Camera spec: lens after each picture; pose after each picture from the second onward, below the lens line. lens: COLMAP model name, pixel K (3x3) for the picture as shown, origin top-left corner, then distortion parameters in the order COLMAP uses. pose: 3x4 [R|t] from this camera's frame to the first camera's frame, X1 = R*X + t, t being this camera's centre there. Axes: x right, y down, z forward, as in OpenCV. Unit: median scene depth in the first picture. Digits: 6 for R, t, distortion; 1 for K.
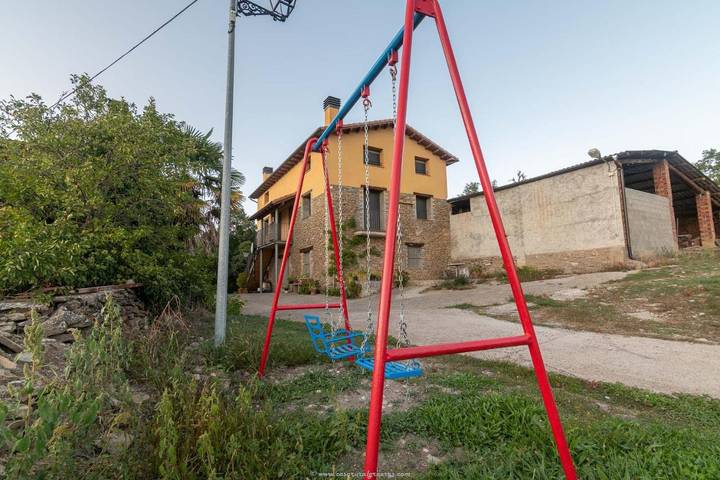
lens RADIAL K [[340.0, 0, 363.8], [0, 340.0, 240.8], [0, 0, 1]] dist [-0.002776, 0.000355]
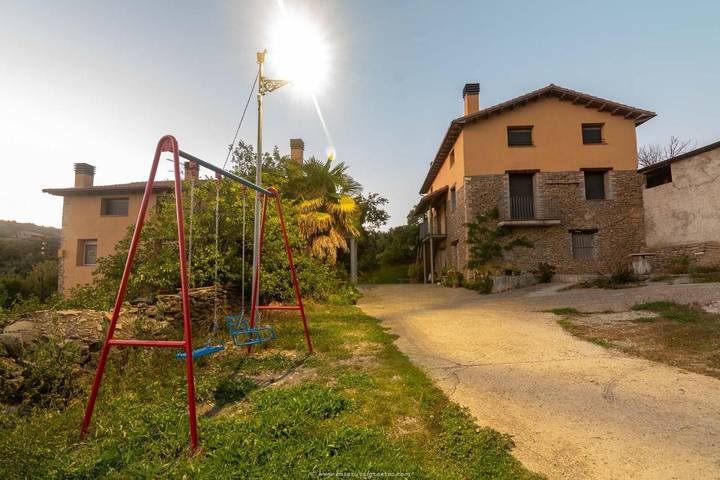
lens RADIAL K [[340.0, 0, 363.2], [0, 340.0, 240.7], [0, 0, 1]] dist [-0.002776, 0.000355]
pose [[0.839171, -0.043804, -0.542101, 0.147143], [0.063504, 0.997825, 0.017676, -0.014494], [0.540147, -0.049259, 0.840128, 0.005453]]
